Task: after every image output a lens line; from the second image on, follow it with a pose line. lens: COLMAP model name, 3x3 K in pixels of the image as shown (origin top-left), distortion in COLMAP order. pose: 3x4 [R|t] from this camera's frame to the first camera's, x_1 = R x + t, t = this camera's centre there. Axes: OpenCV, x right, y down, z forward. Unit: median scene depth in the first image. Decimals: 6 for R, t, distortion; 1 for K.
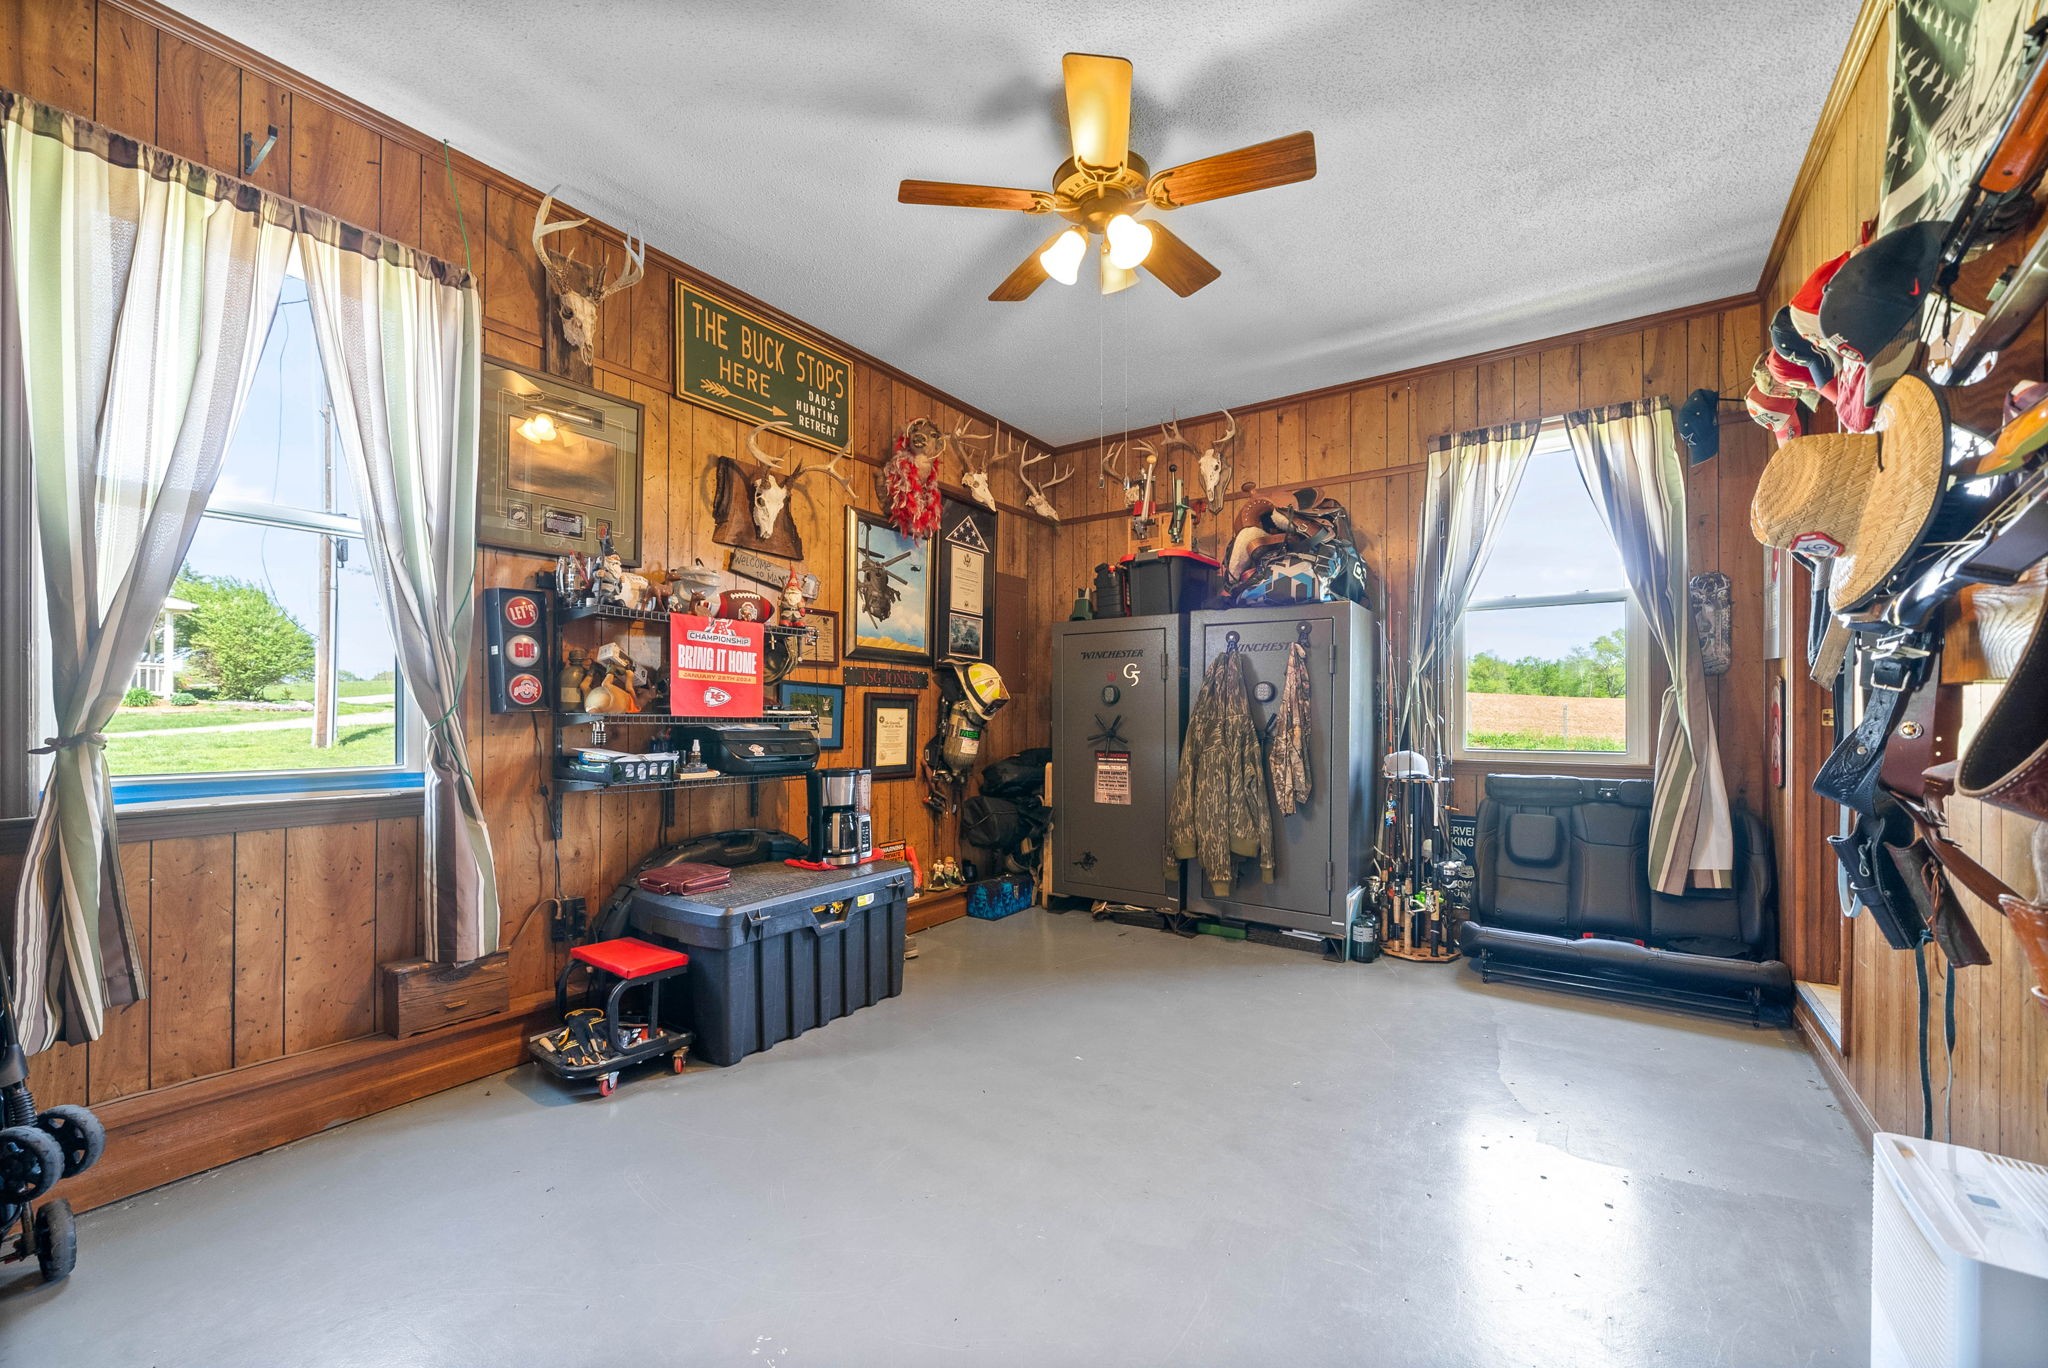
lens RADIAL K [[838.9, 0, 986.8], [0, 838.9, 683.8], [0, 0, 1]] dist [0.002309, 0.000040]
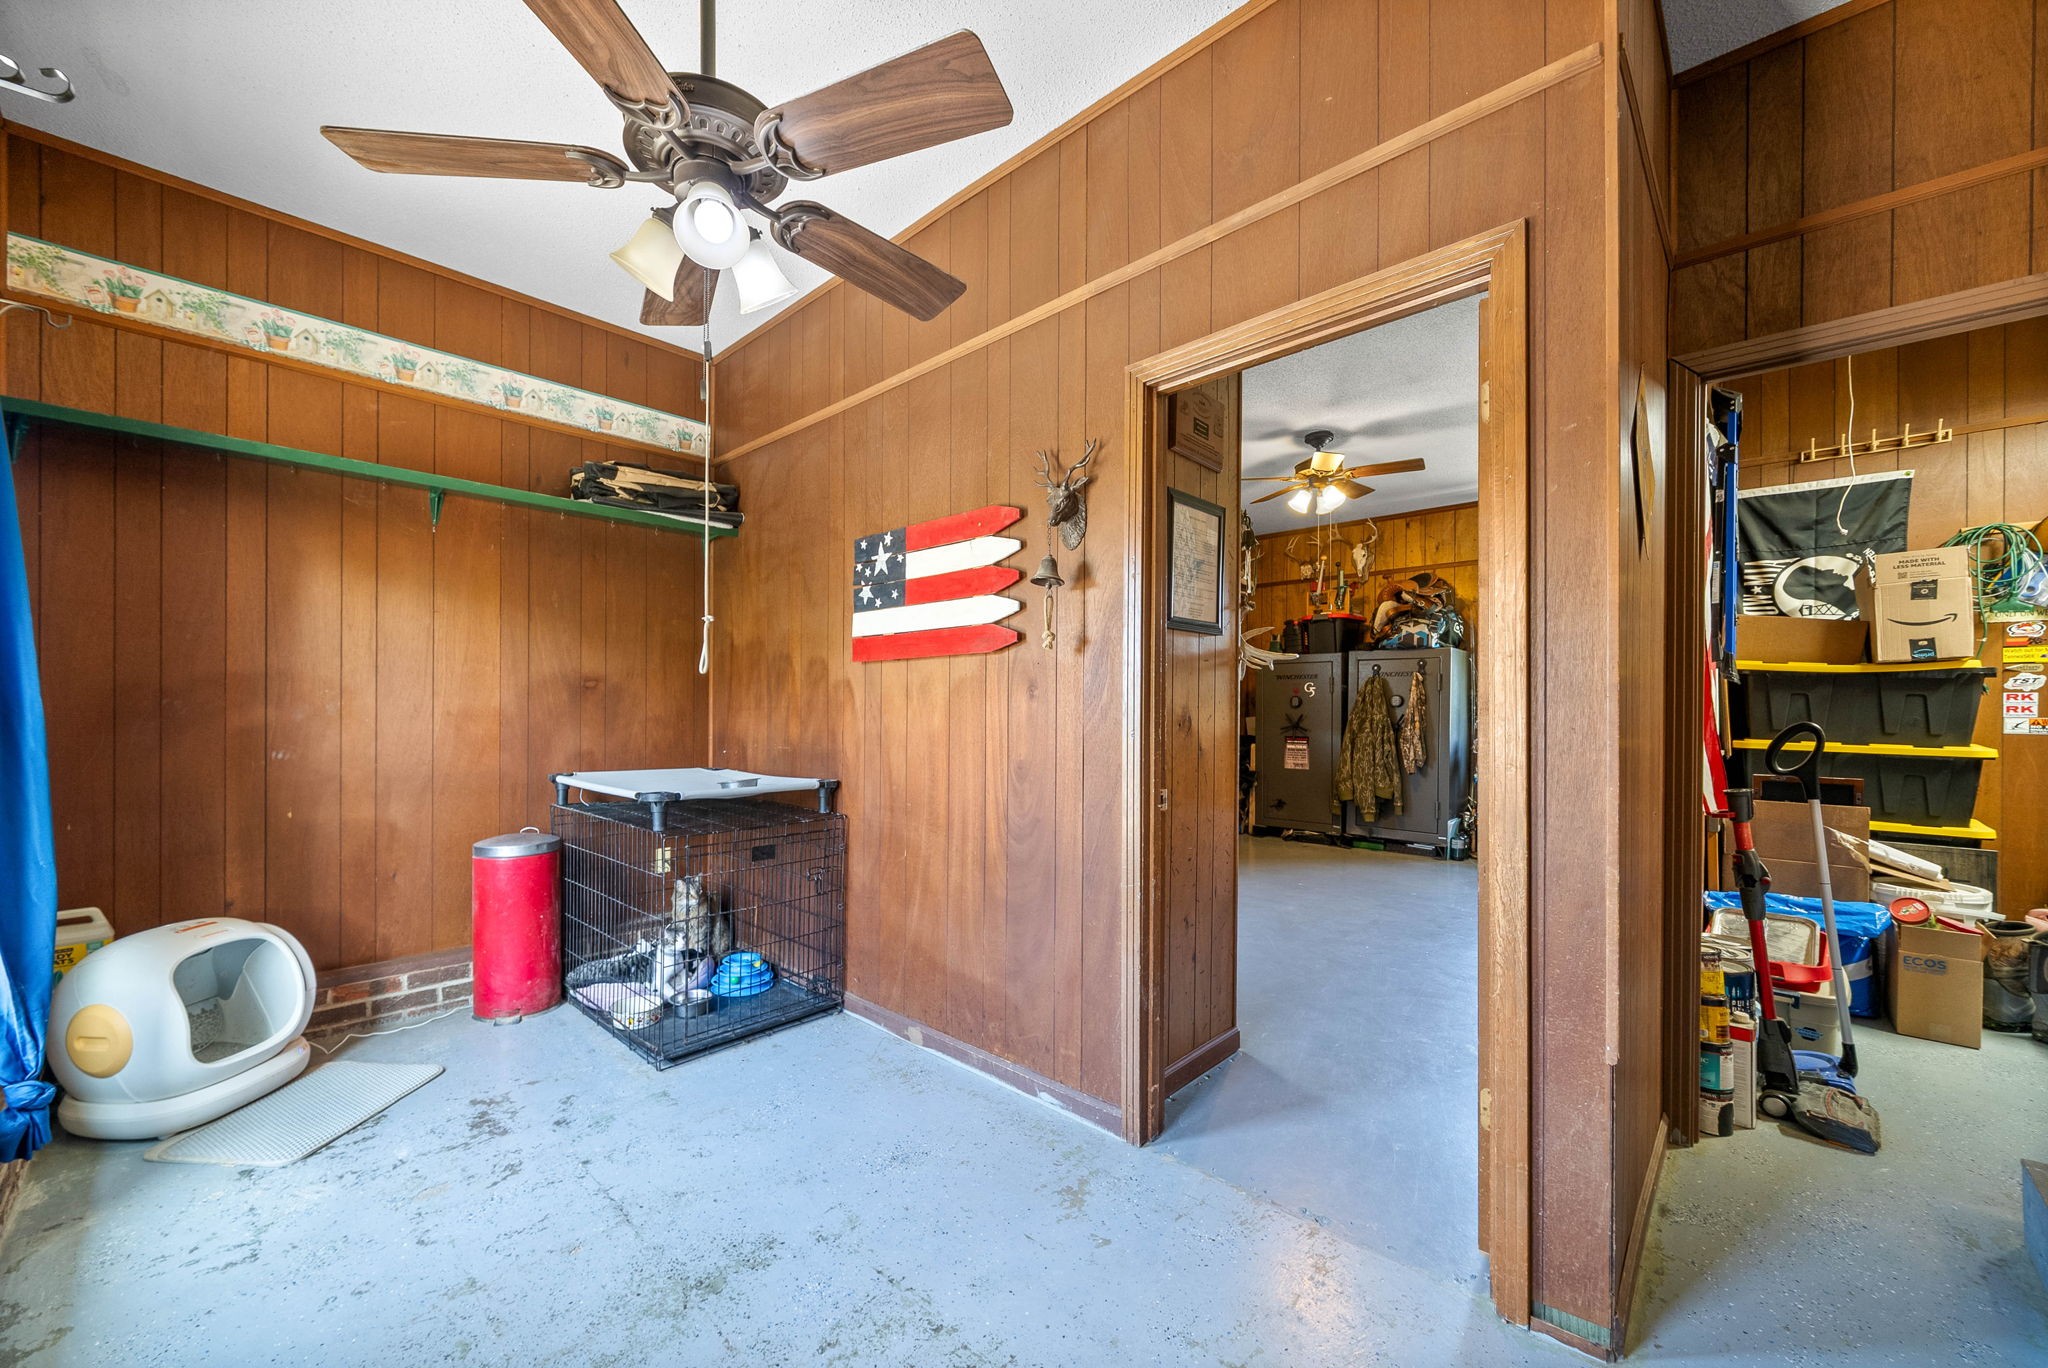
lens RADIAL K [[794.0, 0, 994.8], [0, 794.0, 689.0], [0, 0, 1]] dist [-0.000177, 0.000009]
pose [[0.989569, 0.001051, -0.144059, -0.226659], [0.000066, 0.999970, 0.007744, -0.025891], [0.144062, -0.007672, 0.989539, -0.659953]]
